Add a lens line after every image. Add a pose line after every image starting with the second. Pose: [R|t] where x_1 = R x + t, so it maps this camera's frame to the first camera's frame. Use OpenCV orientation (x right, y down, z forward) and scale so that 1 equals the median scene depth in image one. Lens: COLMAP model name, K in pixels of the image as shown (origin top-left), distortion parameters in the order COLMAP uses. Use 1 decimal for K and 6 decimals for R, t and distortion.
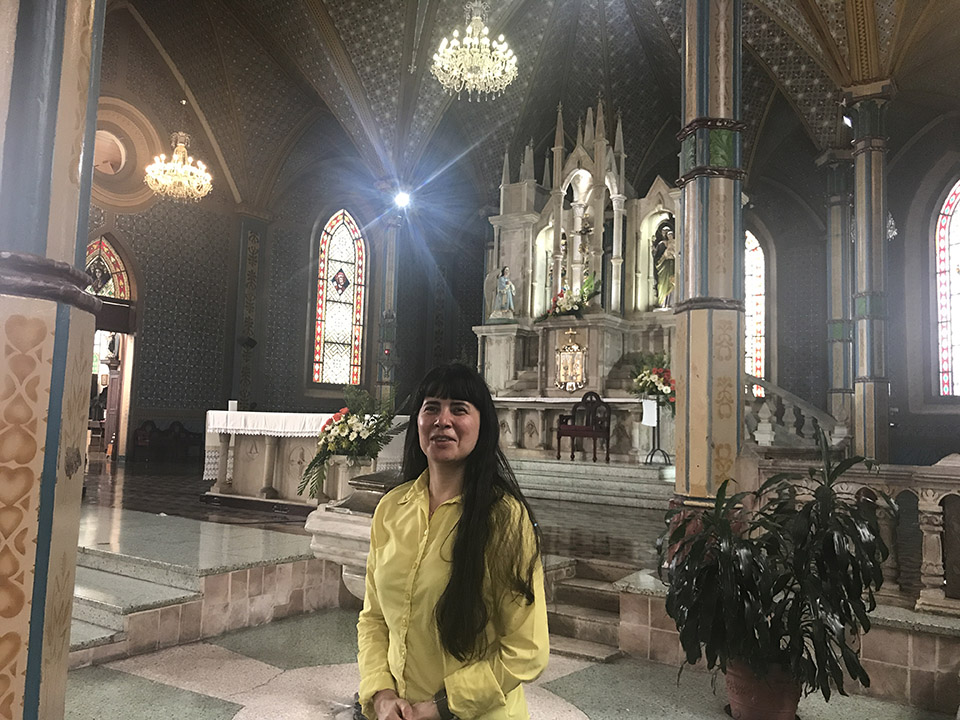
lens RADIAL K [[789.1, 0, 472.1], [0, 789.1, 354.2], [0, 0, 1]] dist [0.020334, -0.018750]
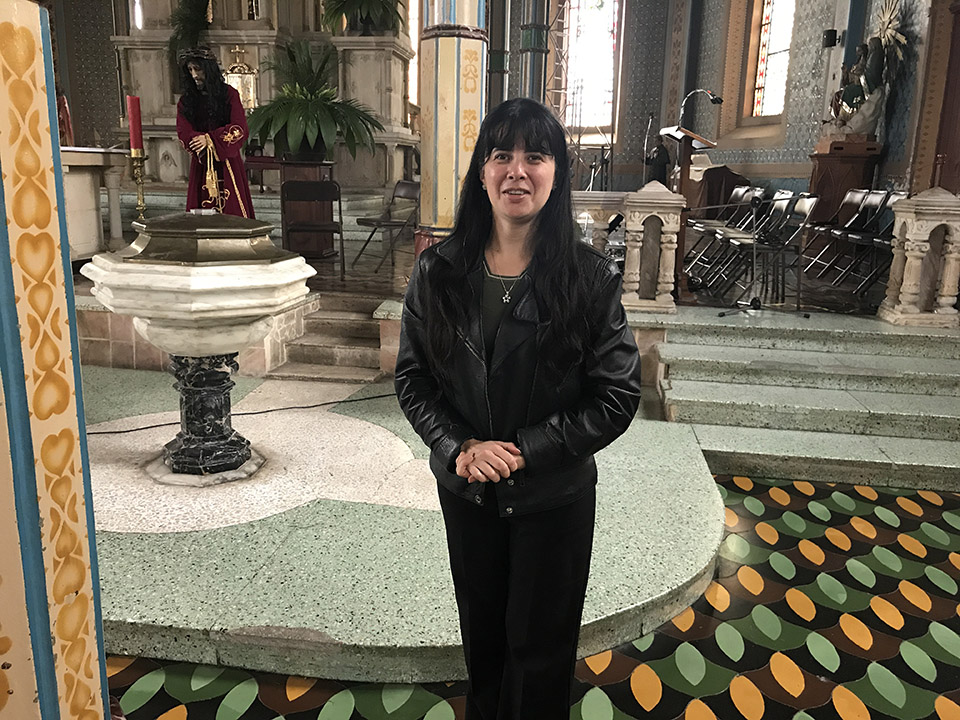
lens RADIAL K [[789.1, 0, 476.4], [0, 789.1, 350.9], [0, 0, 1]] dist [0.020334, -0.018750]
pose [[0.895981, -0.112044, 0.429727, -0.055431], [-0.035088, 0.946764, 0.320011, -0.001208], [-0.442705, -0.301802, 0.844351, 0.012508]]
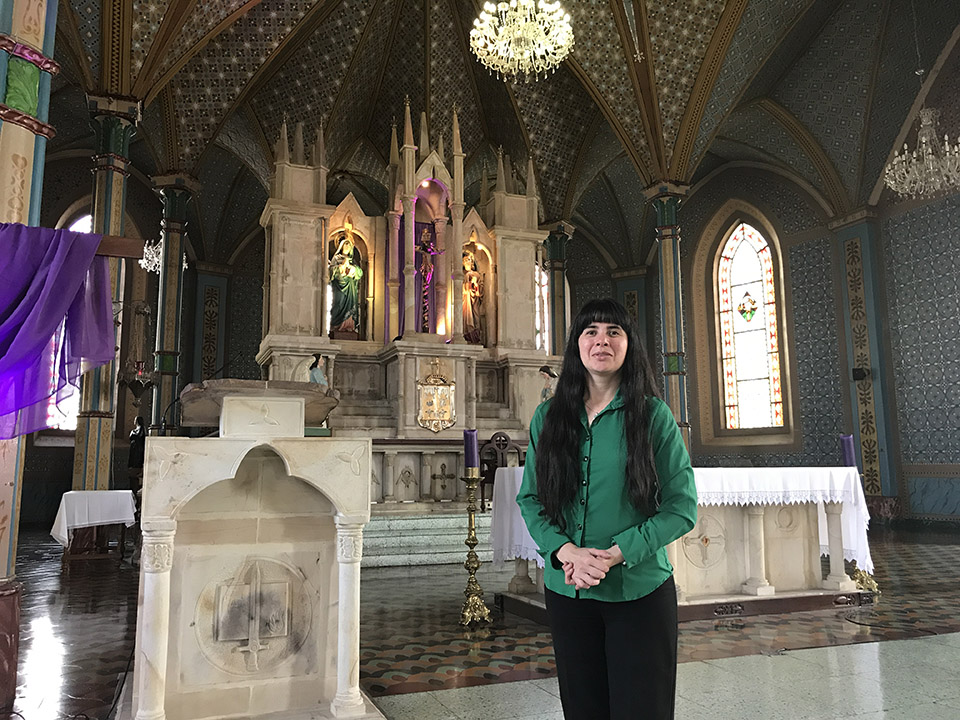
lens RADIAL K [[789.1, 0, 469.2], [0, 789.1, 353.2], [0, 0, 1]] dist [0.020334, -0.018750]
pose [[0.560126, 0.089776, 0.823528, -0.553138], [-0.052045, 0.995960, -0.073175, 0.023046], [-0.826771, -0.001874, 0.562536, 0.470887]]
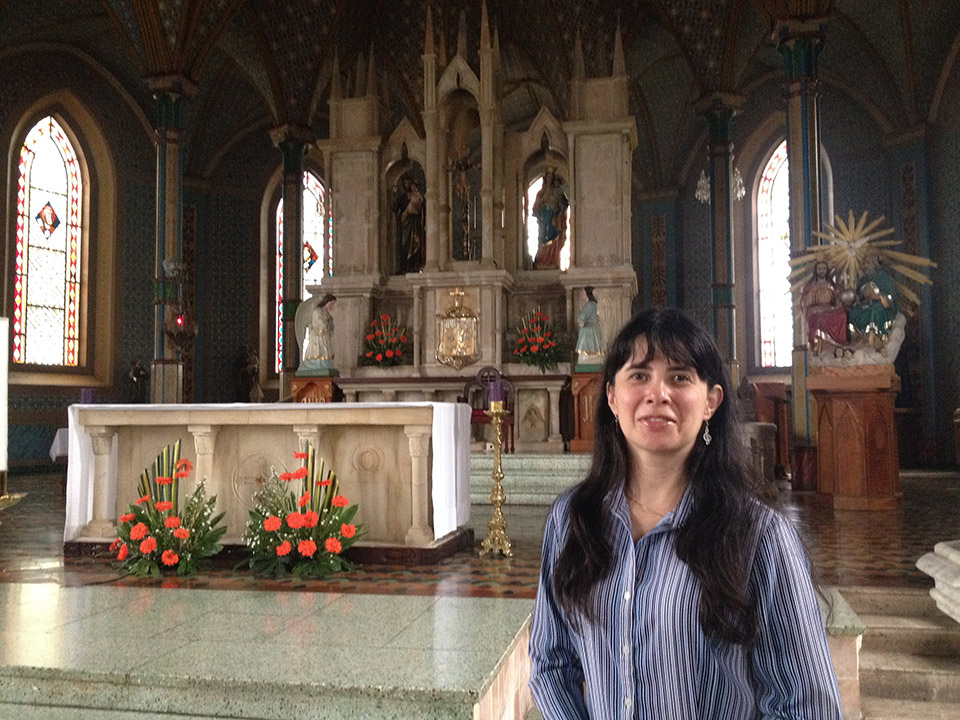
lens RADIAL K [[907.3, 0, 468.8], [0, 907.3, 354.7], [0, 0, 1]] dist [0.009881, 0.000000]
pose [[0.921896, -0.009808, 0.387314, -0.208948], [-0.000959, 0.999619, 0.027595, 0.008981], [-0.387437, -0.025811, 0.921535, 0.154702]]
